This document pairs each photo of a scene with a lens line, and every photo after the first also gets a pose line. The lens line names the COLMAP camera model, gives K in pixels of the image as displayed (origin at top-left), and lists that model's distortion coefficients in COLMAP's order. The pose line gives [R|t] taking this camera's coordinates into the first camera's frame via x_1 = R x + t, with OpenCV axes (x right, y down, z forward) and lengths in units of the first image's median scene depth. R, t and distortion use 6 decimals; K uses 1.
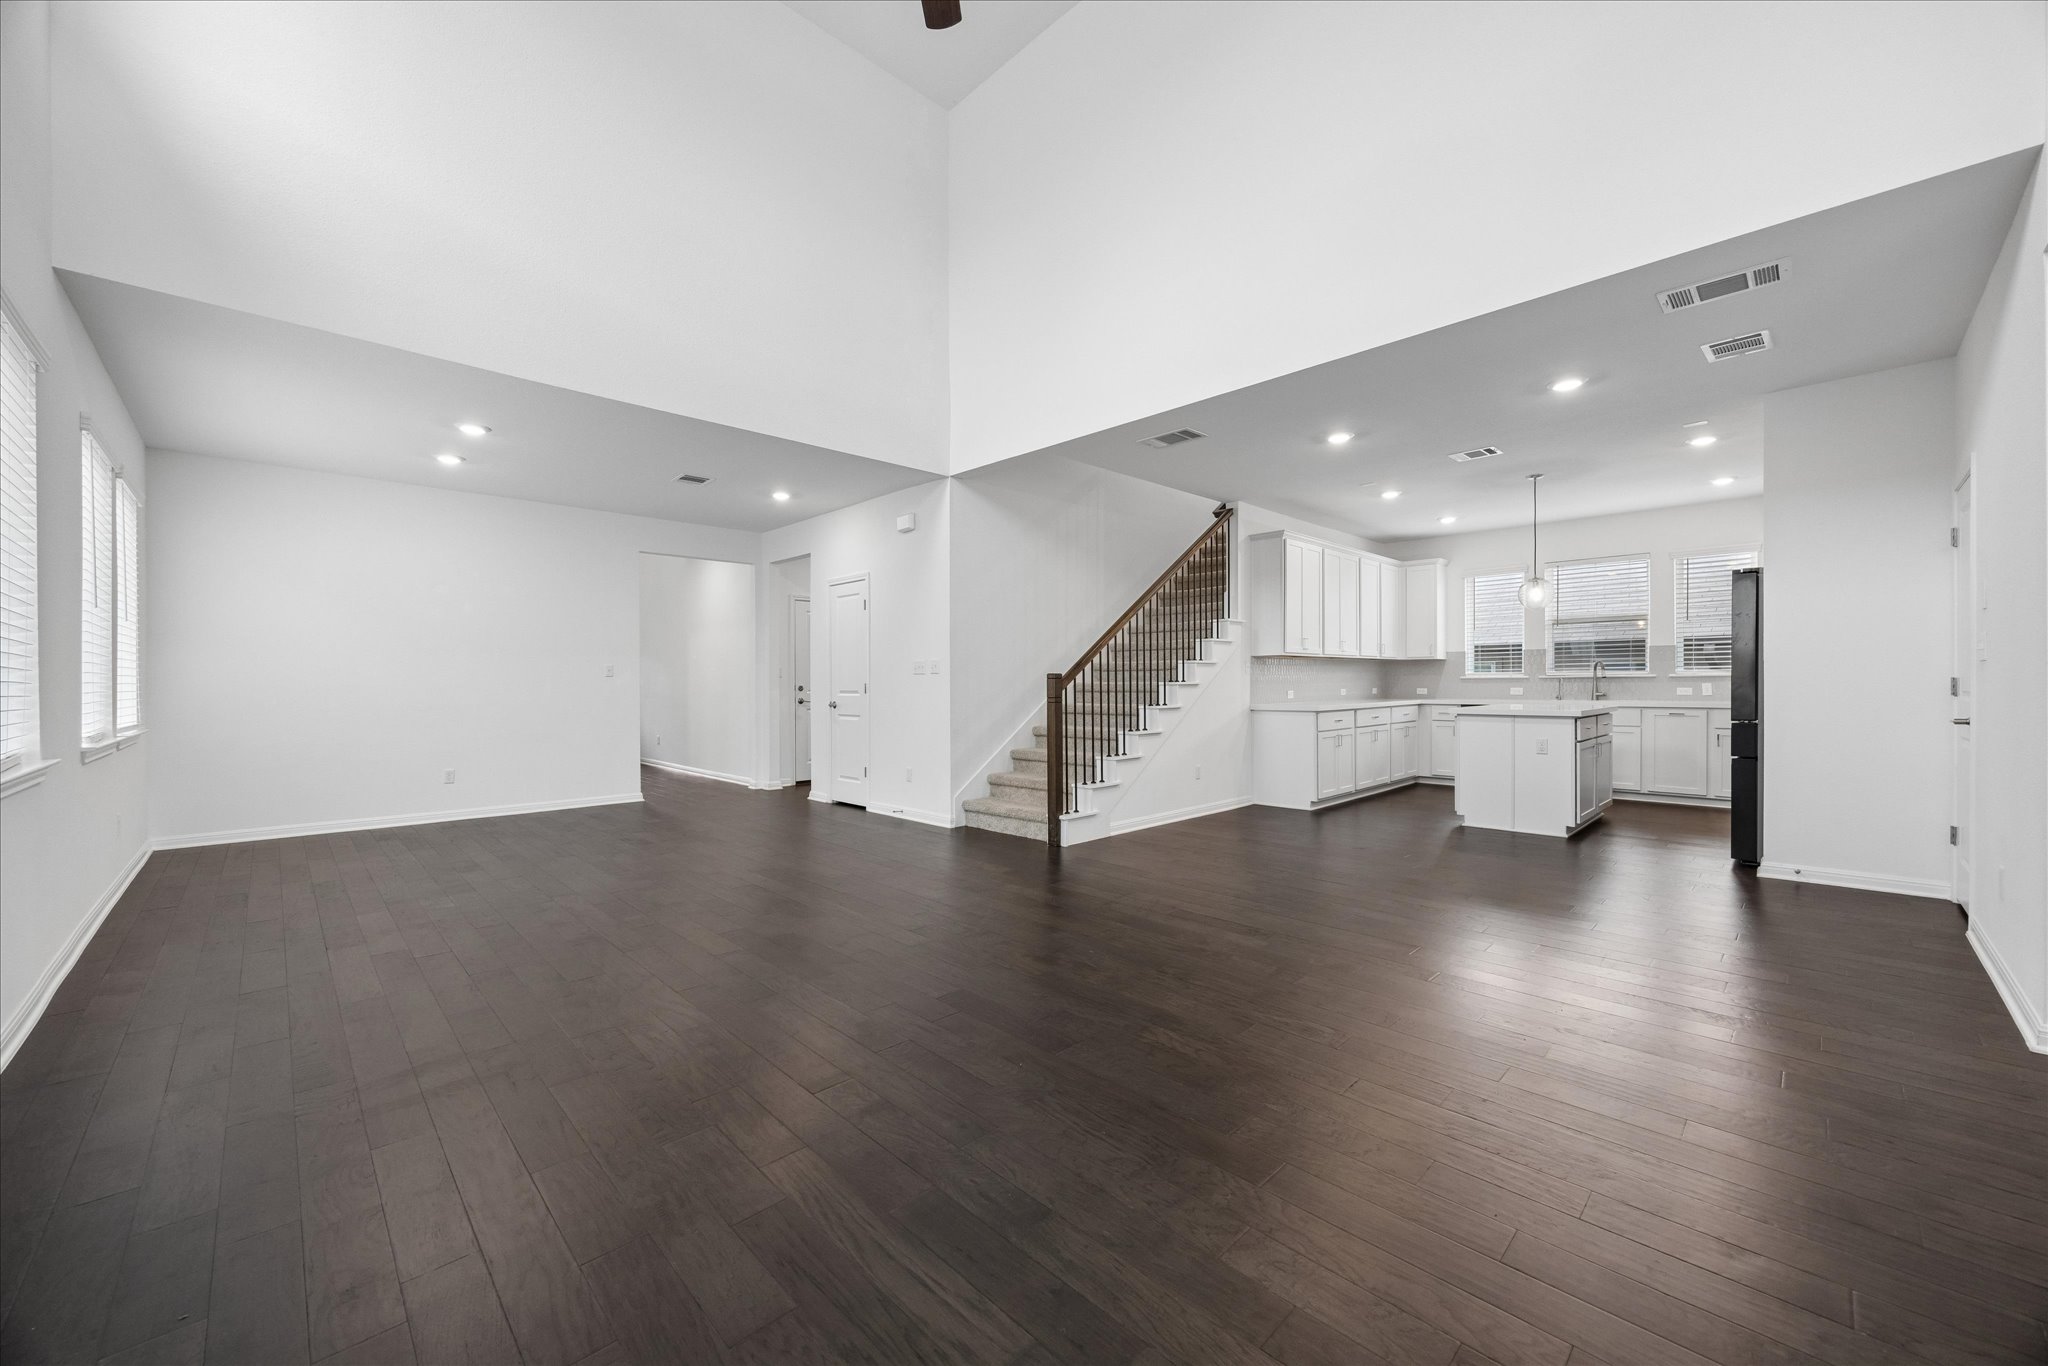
lens RADIAL K [[785.9, 0, 1036.8], [0, 785.9, 687.1], [0, 0, 1]] dist [0.001638, -0.000447]
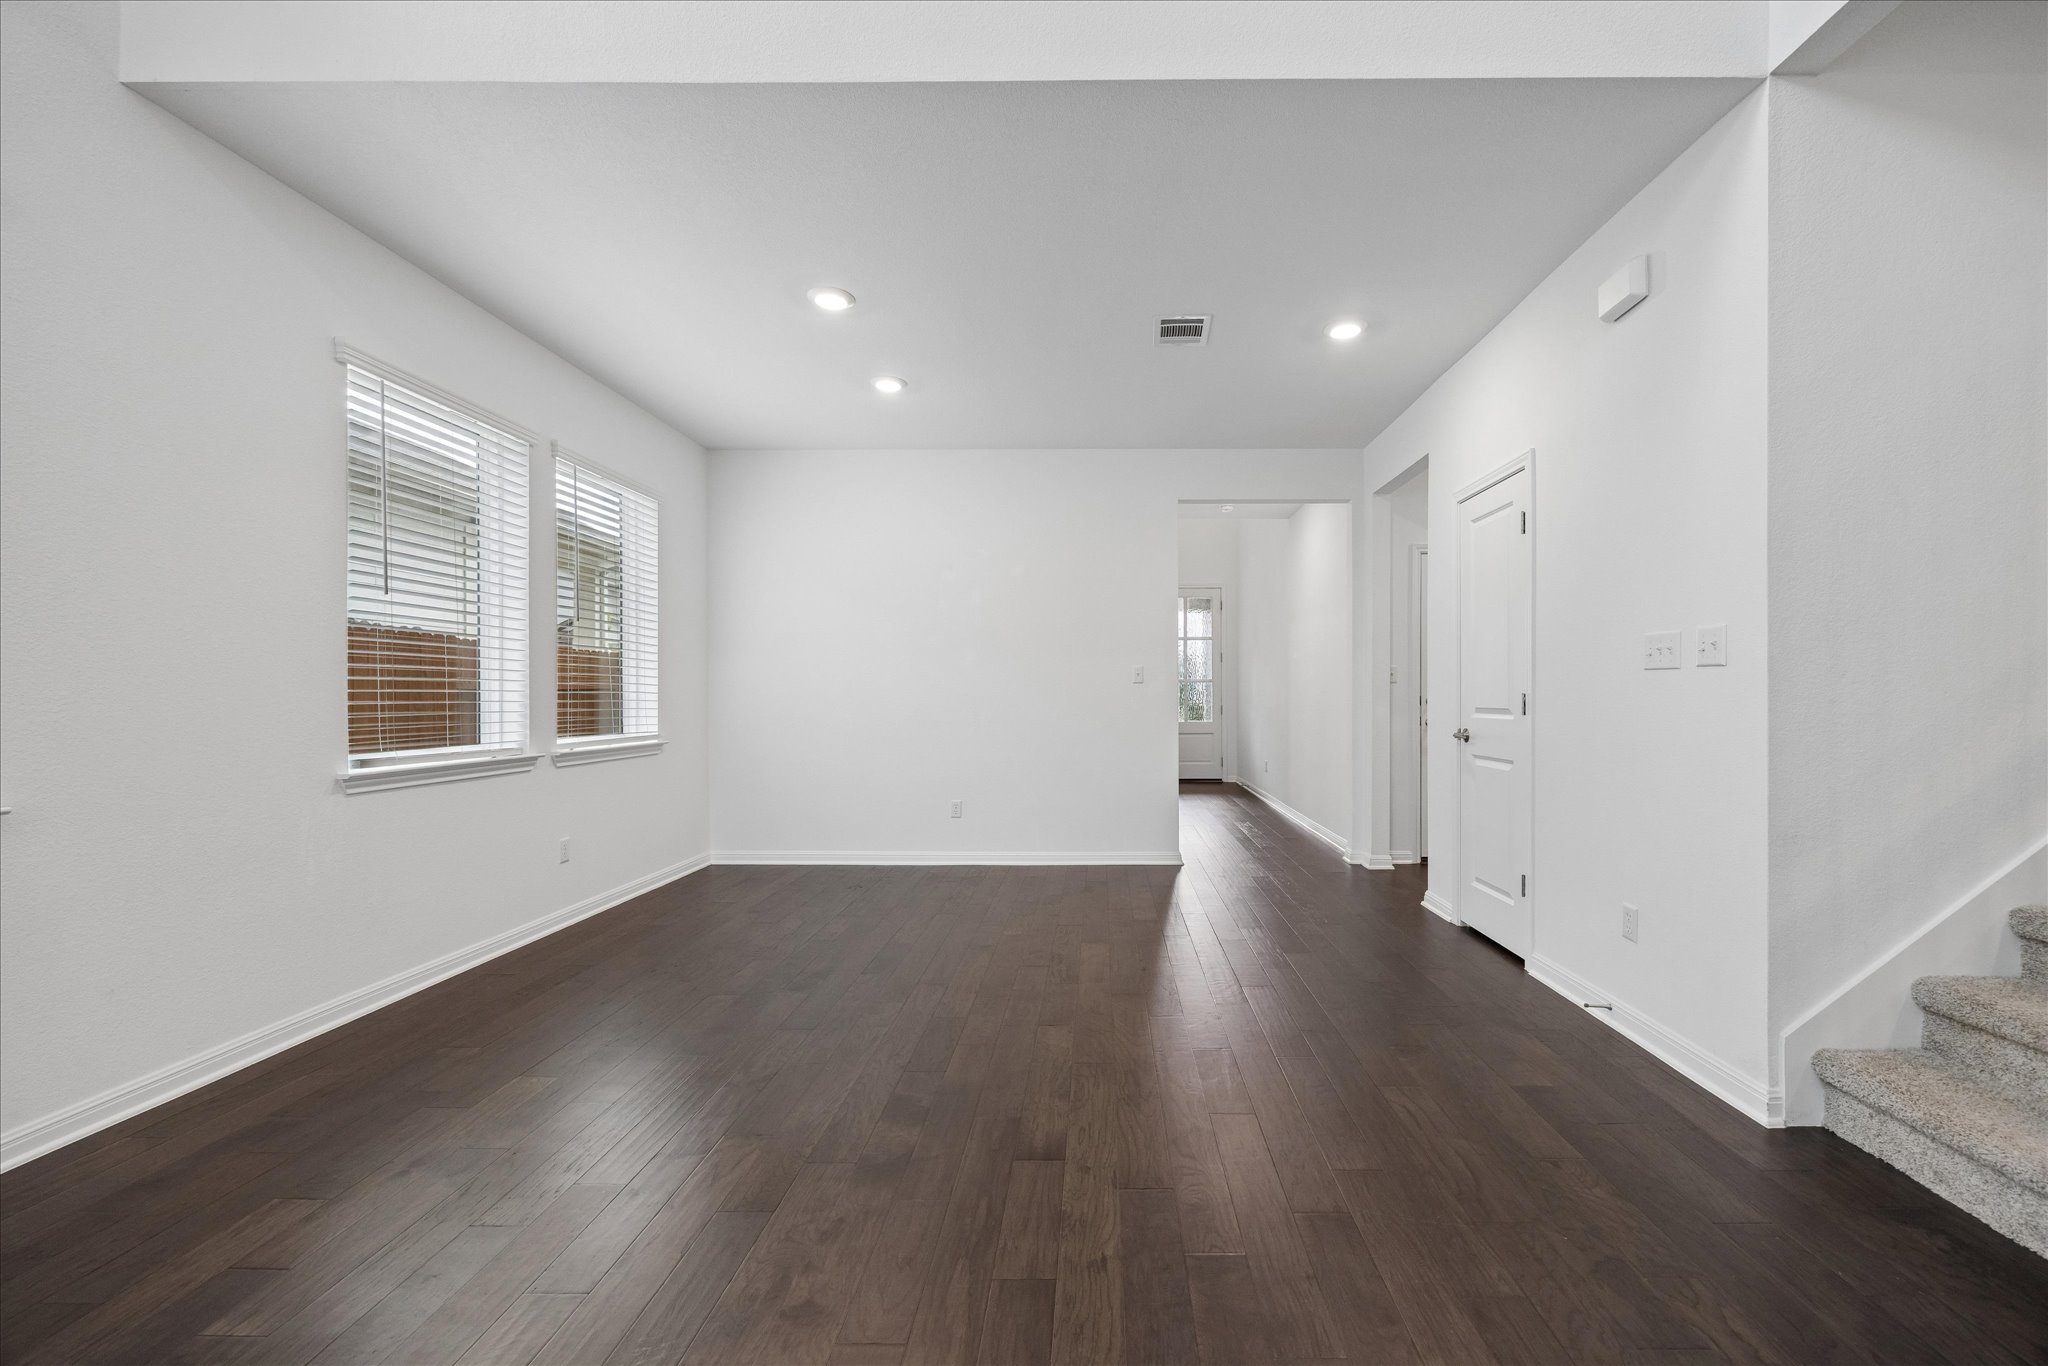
lens RADIAL K [[830.8, 0, 1085.1], [0, 830.8, 697.2], [0, 0, 1]] dist [0.000008, 0.000041]
pose [[0.715968, 0.004781, -0.698117, -0.061126], [-0.005043, 0.999986, 0.001676, -0.001933], [0.698115, 0.002321, 0.715982, 0.463442]]
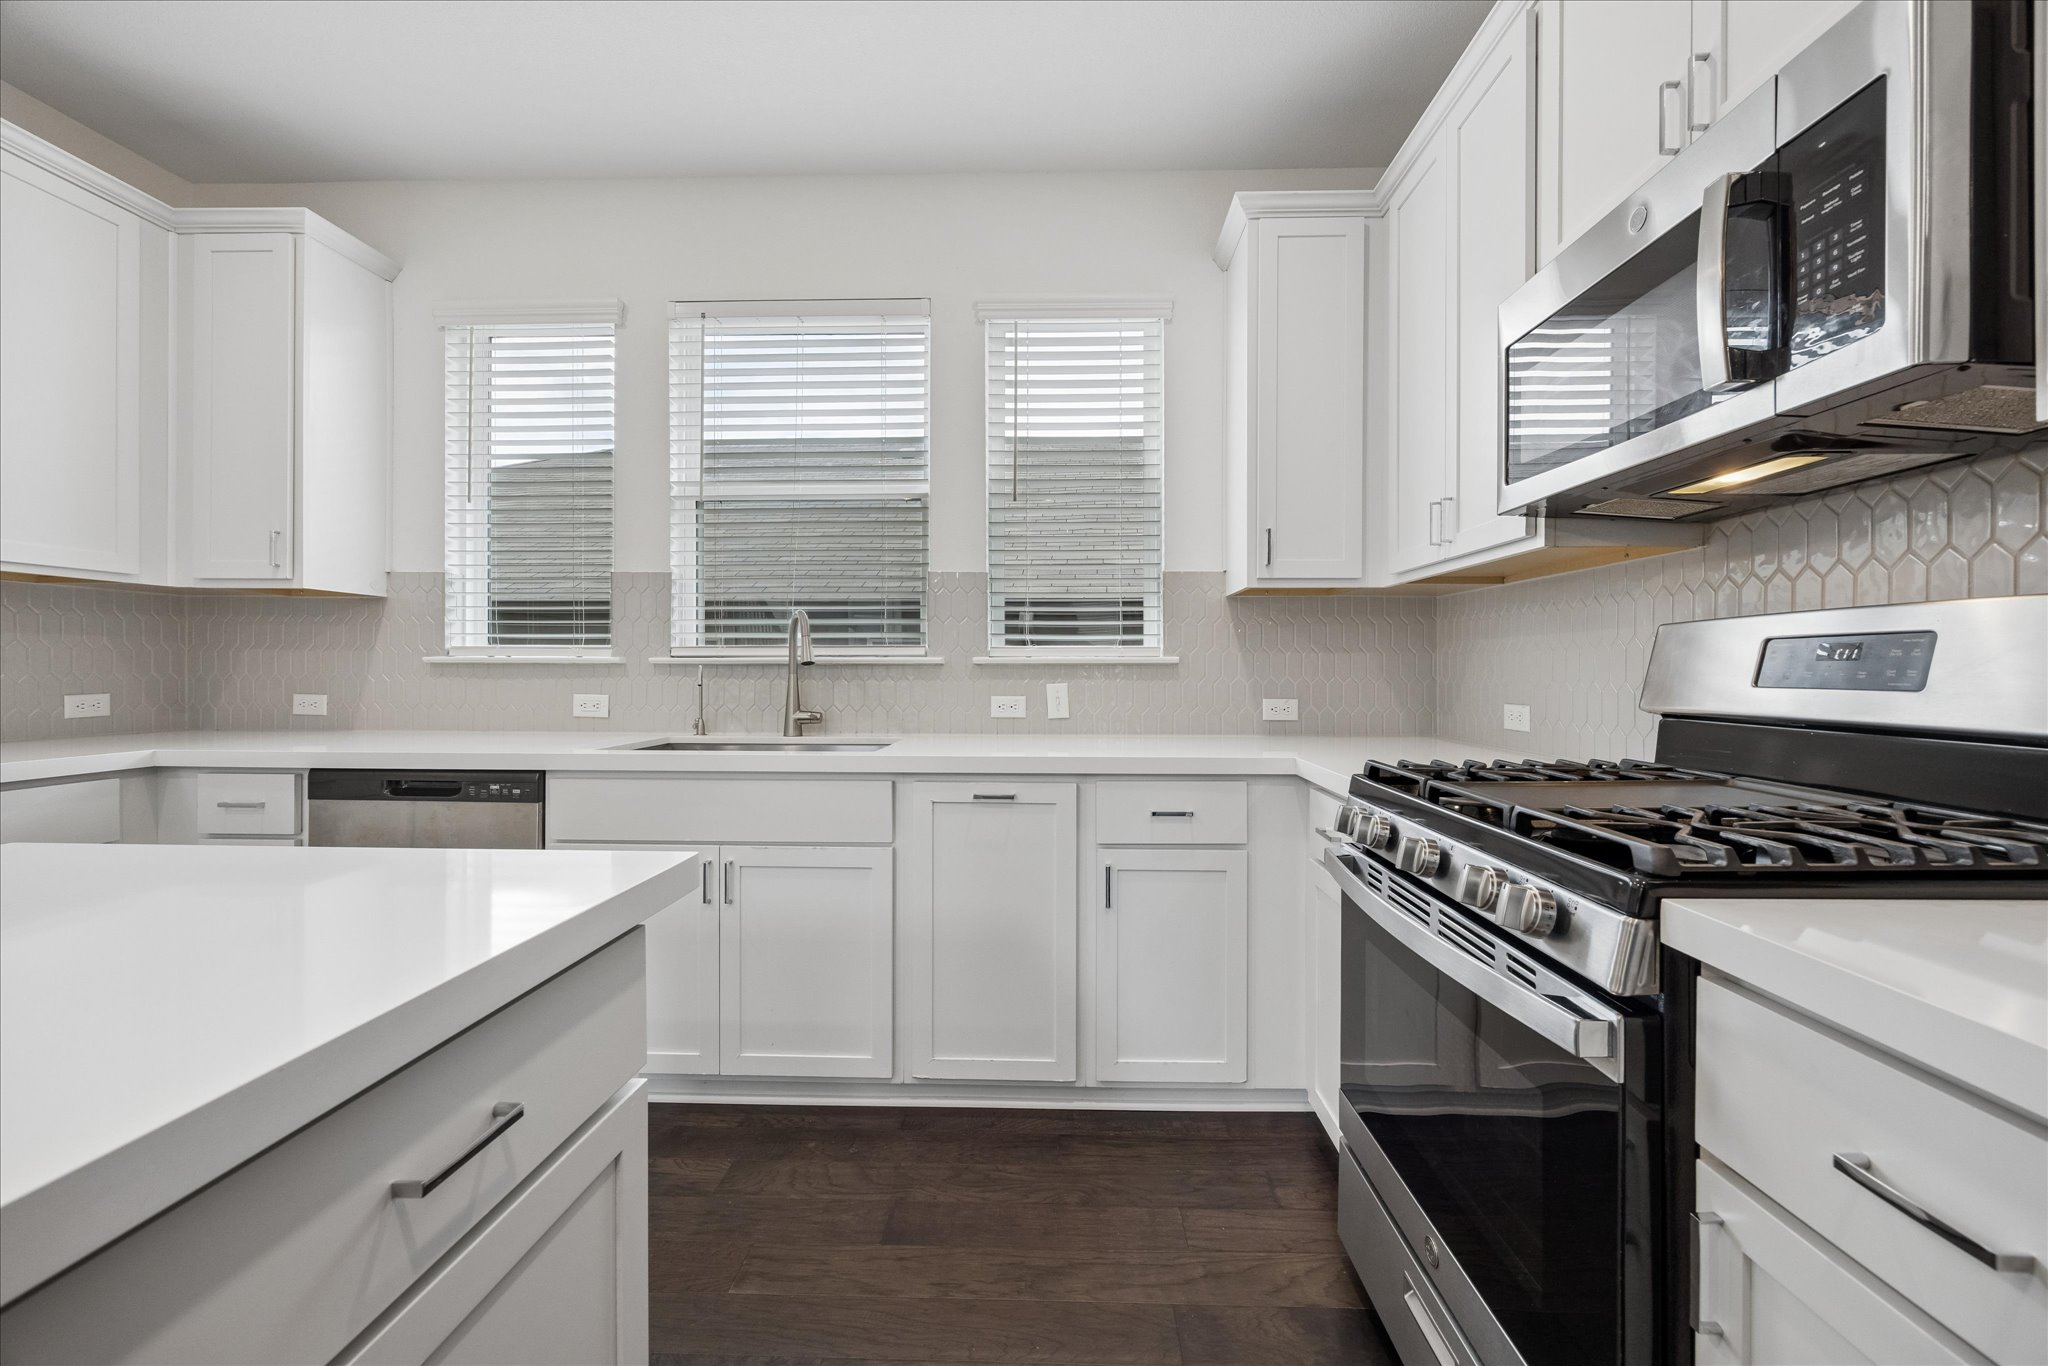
lens RADIAL K [[785.9, 0, 1037.8], [0, 785.9, 663.8], [0, 0, 1]] dist [0.001638, -0.000447]
pose [[0.723342, 0.011752, 0.690390, 0.618218], [-0.003747, 0.999907, -0.013095, -0.009306], [-0.690480, 0.006885, 0.723319, 0.771184]]
